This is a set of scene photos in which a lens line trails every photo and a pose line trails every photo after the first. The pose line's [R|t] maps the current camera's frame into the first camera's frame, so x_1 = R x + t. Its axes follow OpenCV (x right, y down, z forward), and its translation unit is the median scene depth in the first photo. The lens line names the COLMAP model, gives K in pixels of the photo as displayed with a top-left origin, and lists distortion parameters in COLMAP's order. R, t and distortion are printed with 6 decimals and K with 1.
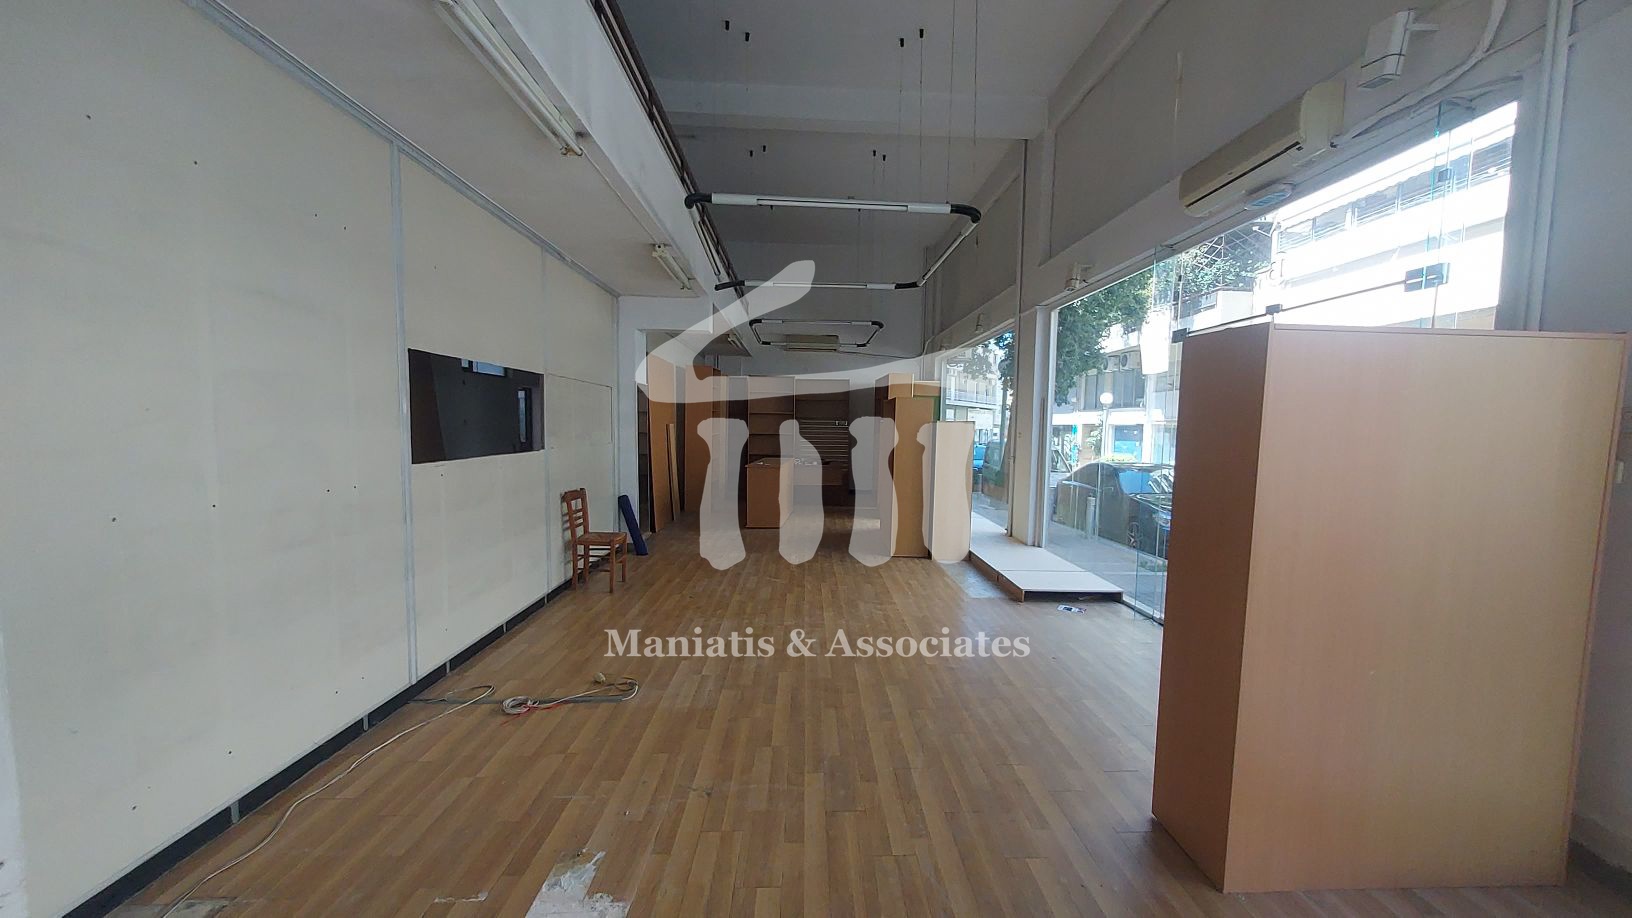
lens RADIAL K [[651.4, 0, 844.1], [0, 651.4, 476.3], [0, 0, 1]] dist [0.001075, -0.001384]
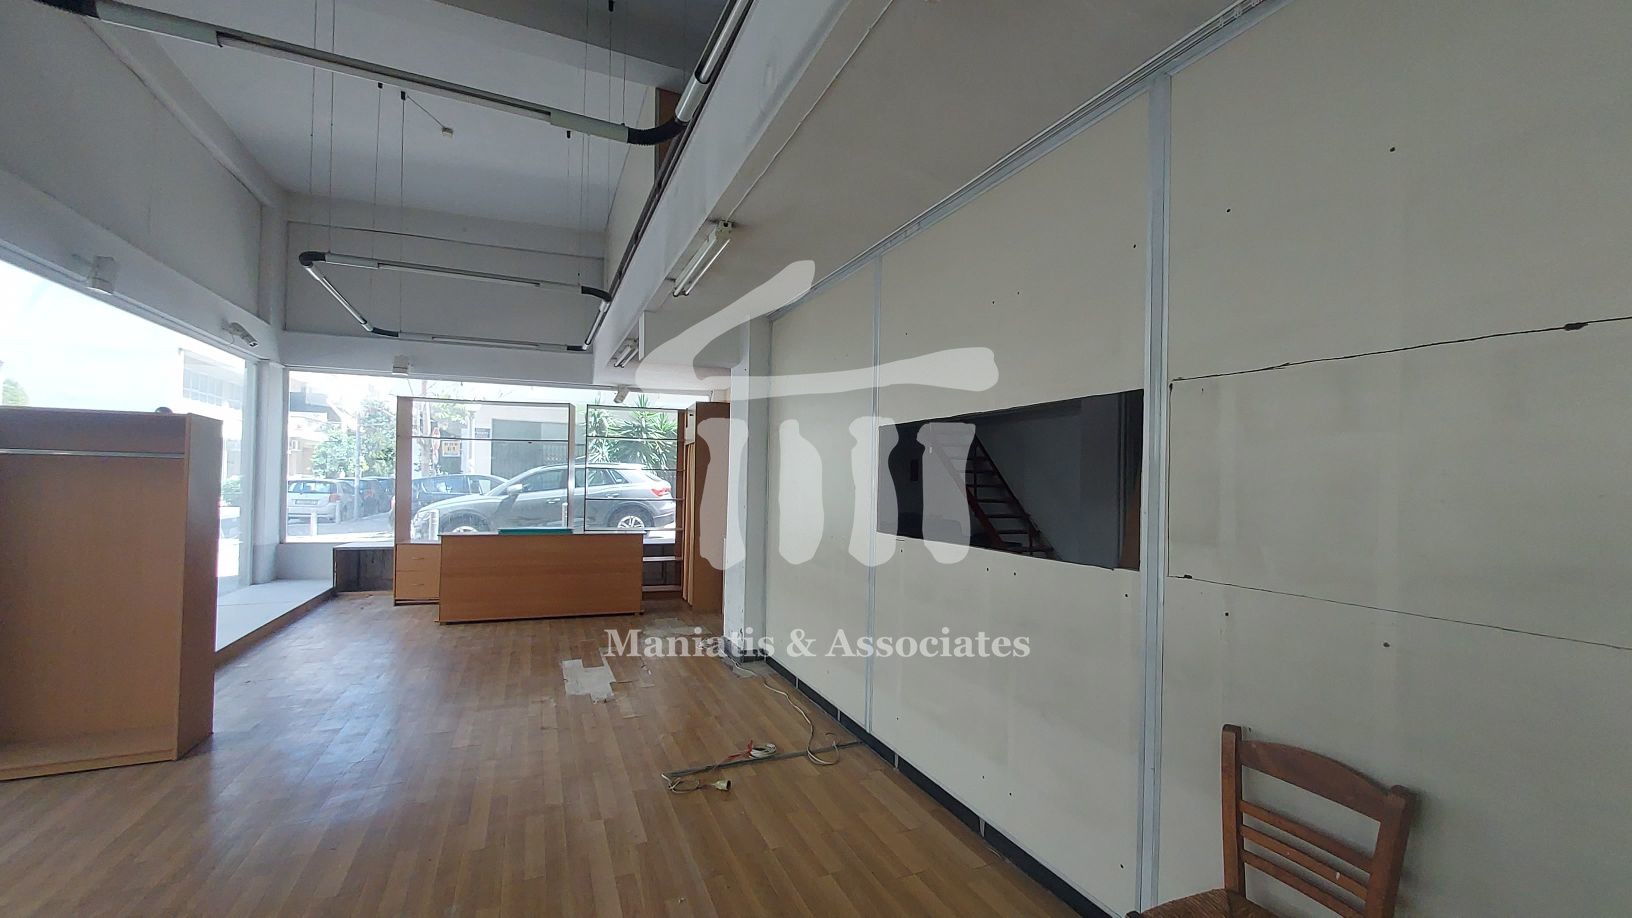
lens RADIAL K [[651.4, 0, 844.1], [0, 651.4, 476.3], [0, 0, 1]] dist [0.001075, -0.001384]
pose [[-0.926565, -0.037556, -0.374254, -0.124993], [-0.063745, 0.996289, 0.057842, -0.105068], [0.370693, 0.077451, -0.925520, 1.220510]]
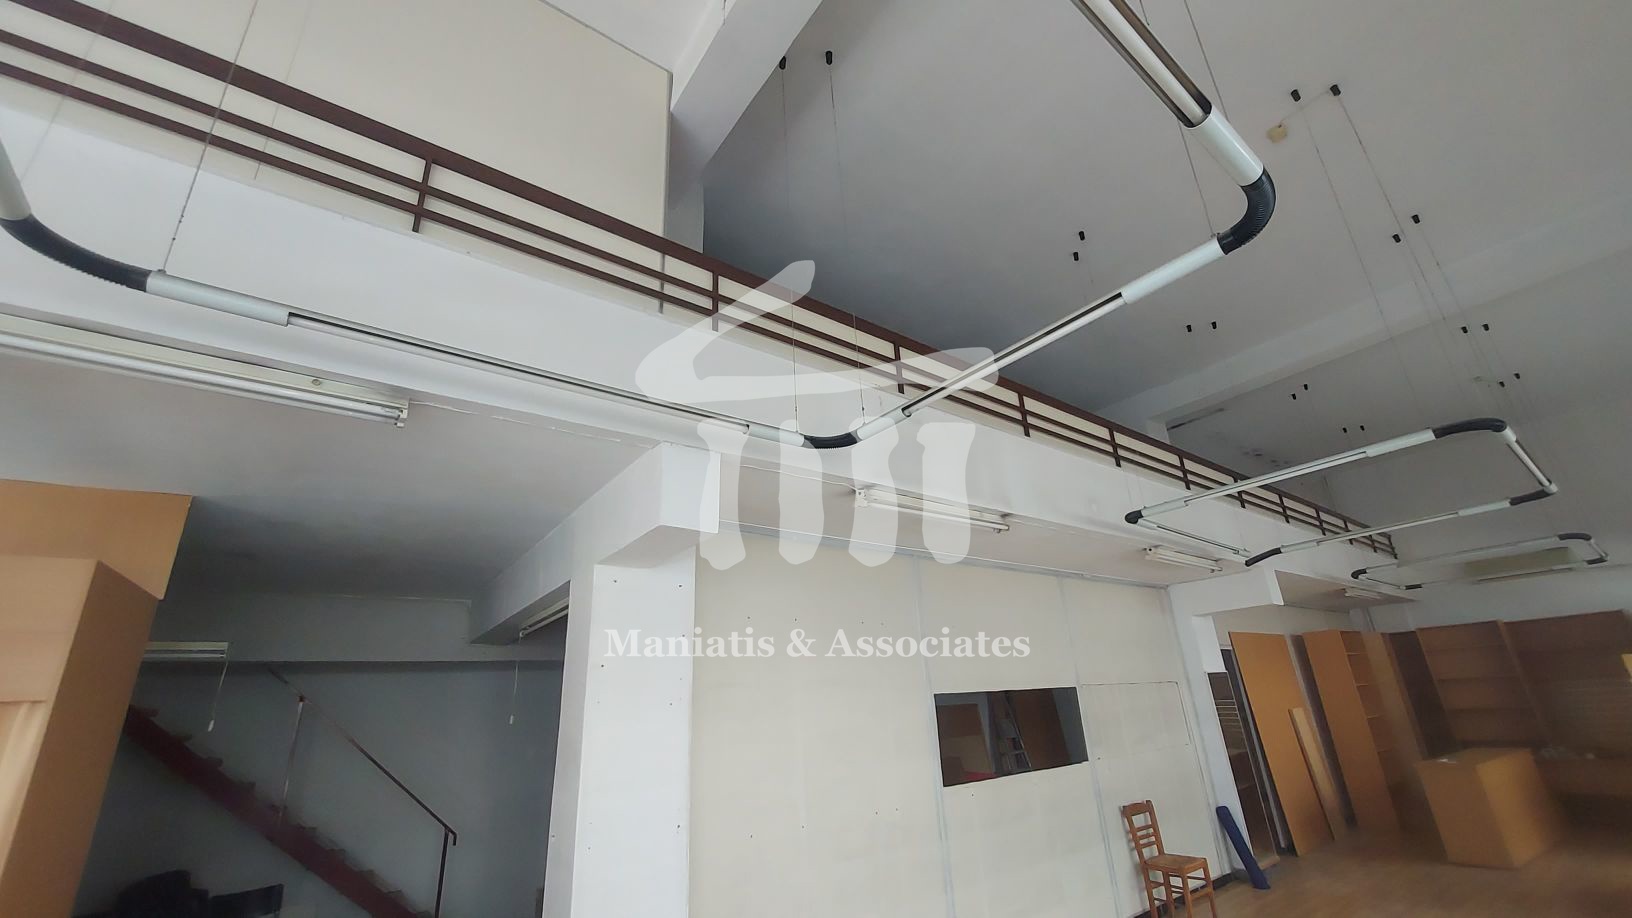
lens RADIAL K [[648.2, 0, 840.9], [0, 648.2, 470.1], [0, 0, 1]] dist [-0.000486, 0.000696]
pose [[0.562476, -0.337922, -0.754606, 0.249161], [0.006434, 0.914429, -0.404696, -0.046903], [0.826789, 0.222776, 0.516518, 0.017513]]
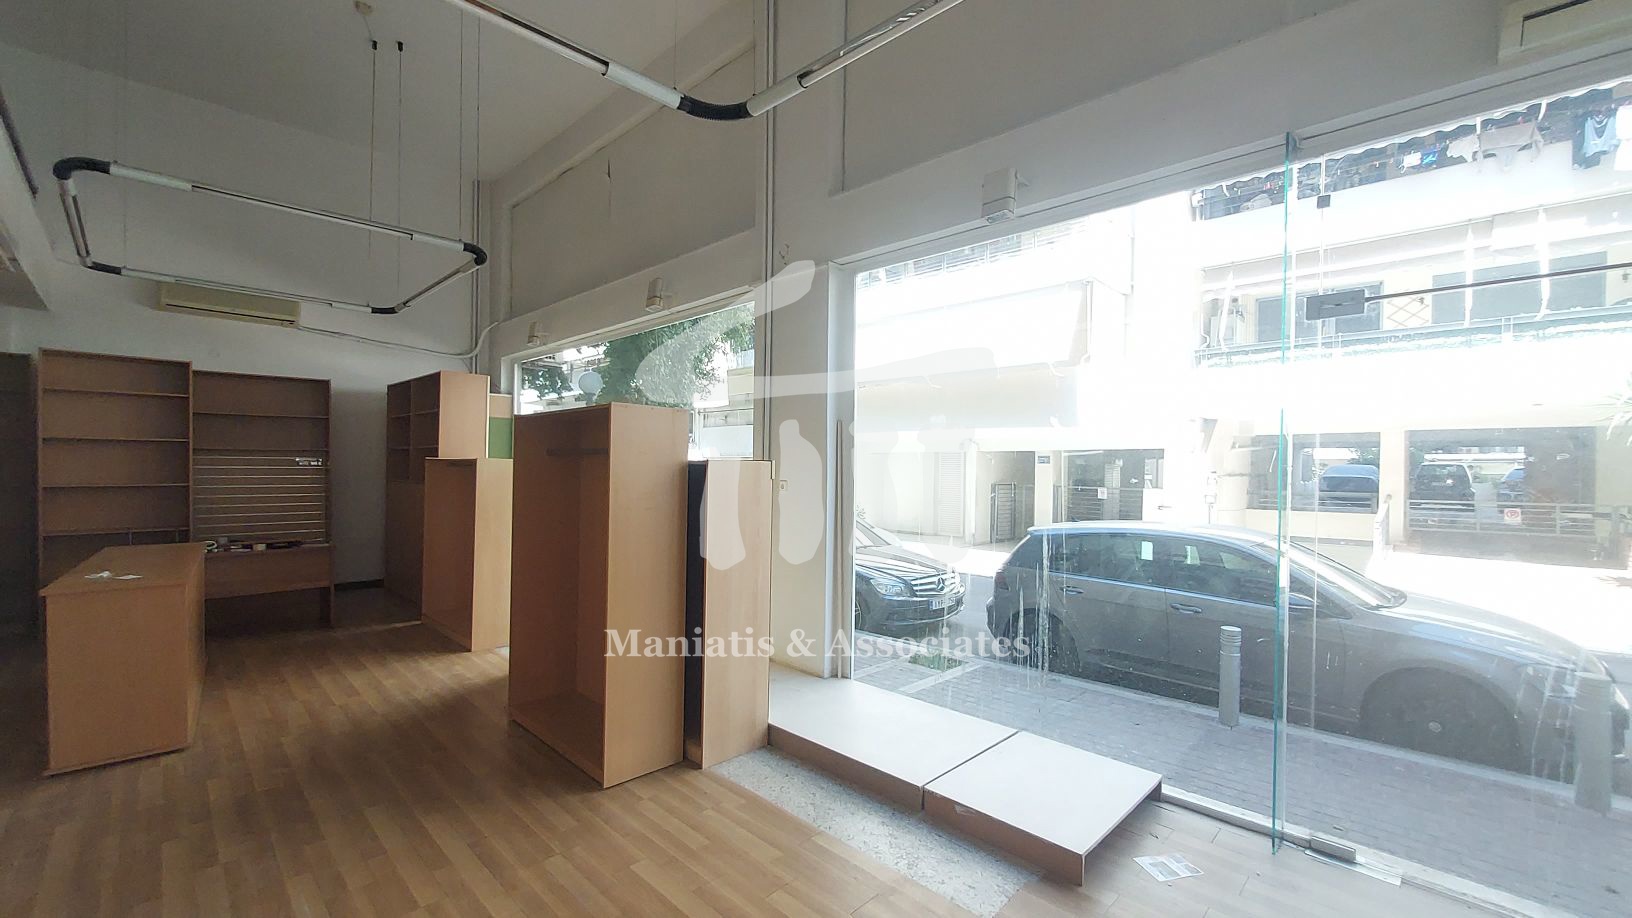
lens RADIAL K [[651.4, 0, 844.1], [0, 651.4, 476.3], [0, 0, 1]] dist [0.001075, -0.001384]
pose [[0.726517, -0.015988, 0.686963, -0.131156], [0.052932, 0.998061, -0.032752, -0.070119], [-0.685107, 0.060158, 0.725954, 0.783464]]
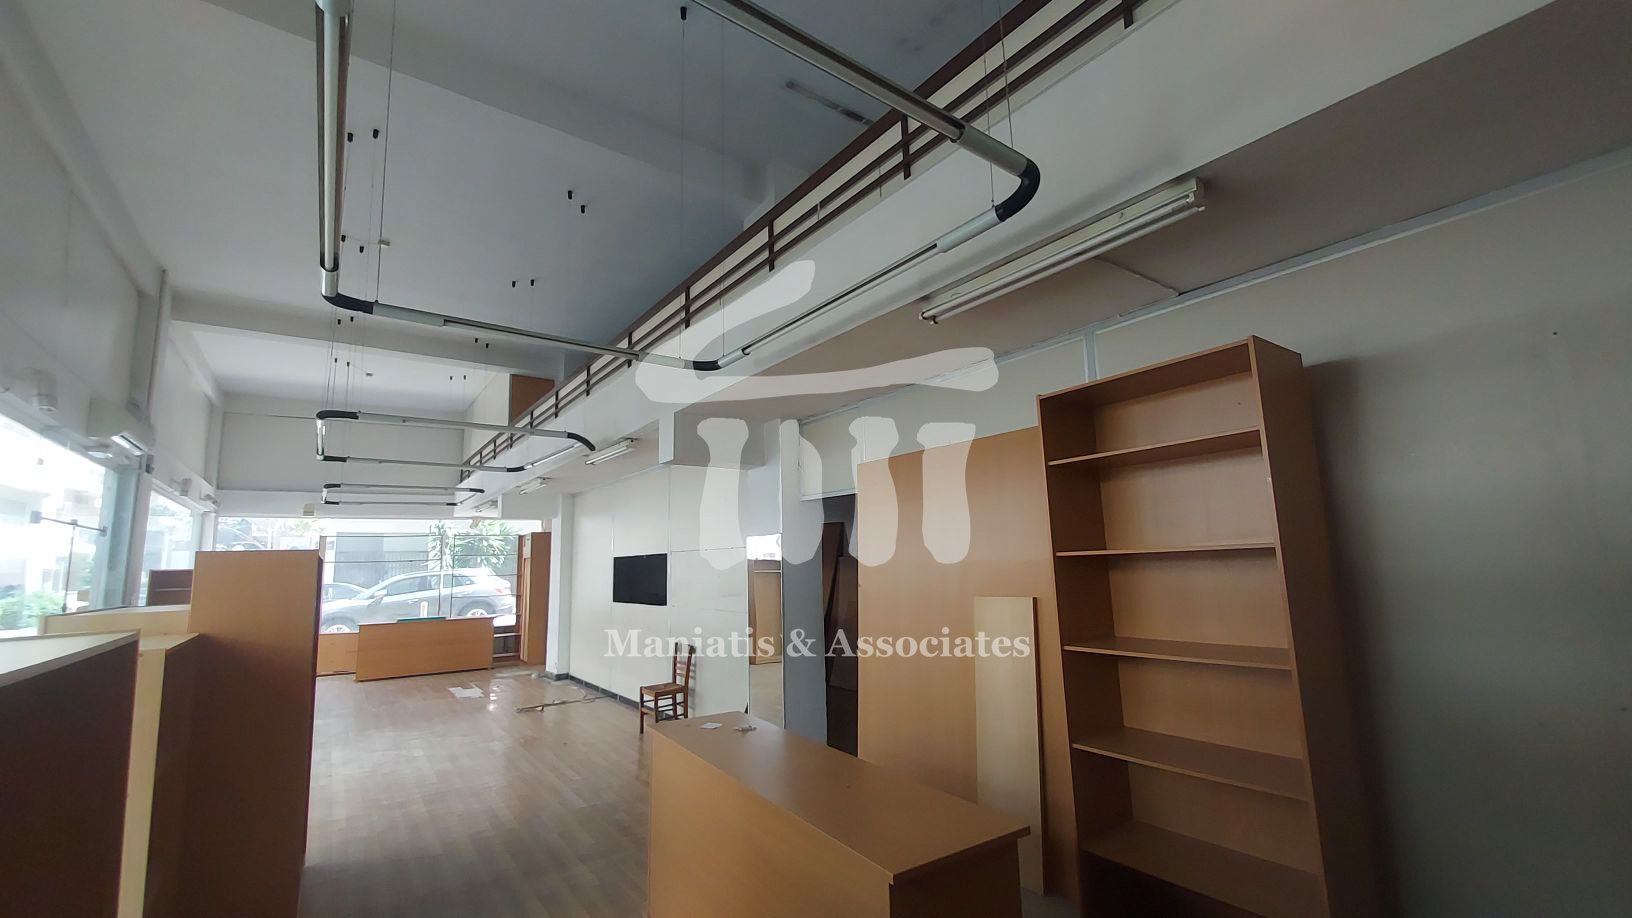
lens RADIAL K [[651.4, 0, 844.1], [0, 651.4, 476.3], [0, 0, 1]] dist [0.001075, -0.001384]
pose [[-0.823318, -0.069006, -0.563369, 0.040096], [-0.029836, 0.996471, -0.078453, -0.208605], [0.566795, -0.047783, -0.822472, 2.248140]]
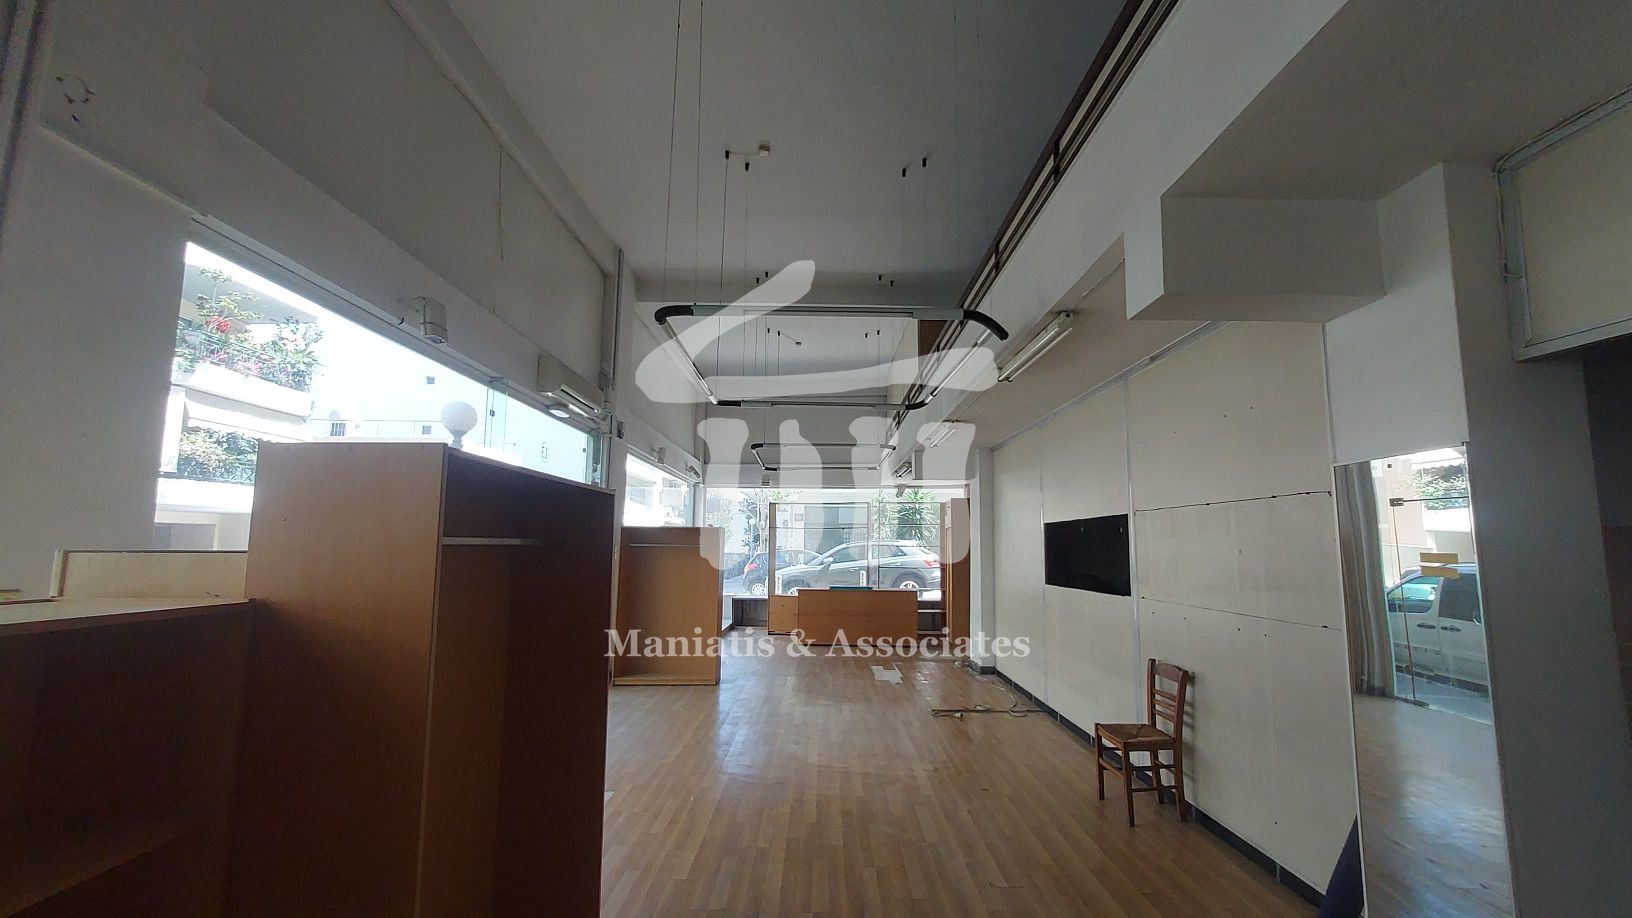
lens RADIAL K [[651.4, 0, 844.1], [0, 651.4, 476.3], [0, 0, 1]] dist [0.001075, -0.001384]
pose [[-0.999270, -0.022251, 0.031070, -0.082108], [-0.023243, 0.999219, -0.031952, -0.158561], [-0.030335, -0.032651, -0.999006, 1.792128]]
